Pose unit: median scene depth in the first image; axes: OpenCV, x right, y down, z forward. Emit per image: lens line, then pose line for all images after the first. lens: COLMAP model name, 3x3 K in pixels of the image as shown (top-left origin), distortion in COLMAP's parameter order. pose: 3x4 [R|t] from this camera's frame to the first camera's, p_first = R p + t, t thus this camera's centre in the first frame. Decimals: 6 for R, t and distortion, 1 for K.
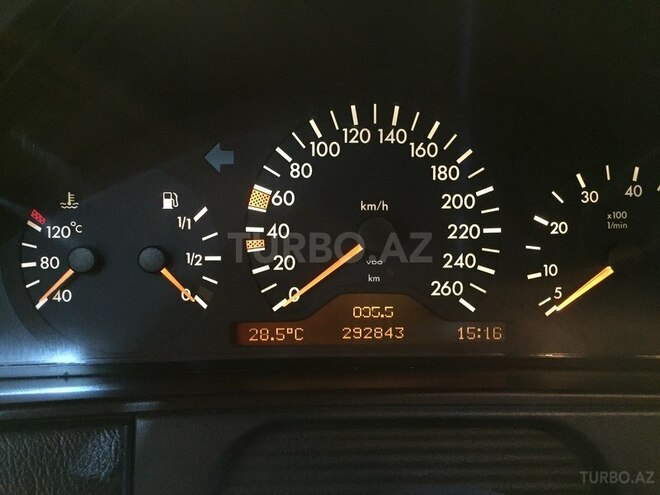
lens RADIAL K [[566.9, 0, 330.3], [0, 566.9, 248.1], [0, 0, 1]] dist [0.083471, -0.113743]
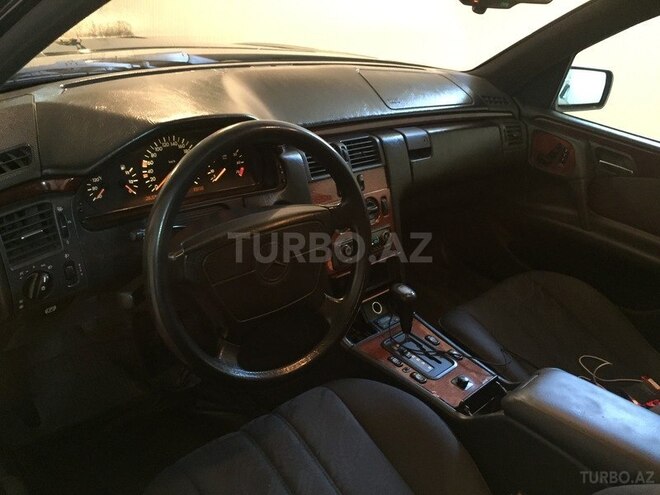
lens RADIAL K [[566.9, 0, 330.3], [0, 566.9, 247.5], [0, 0, 1]] dist [0.083471, -0.113743]
pose [[0.759355, -0.226809, 0.609867, -1.684137], [0.076553, 0.961913, 0.262418, -0.467166], [-0.646158, -0.152581, 0.747796, -2.852772]]
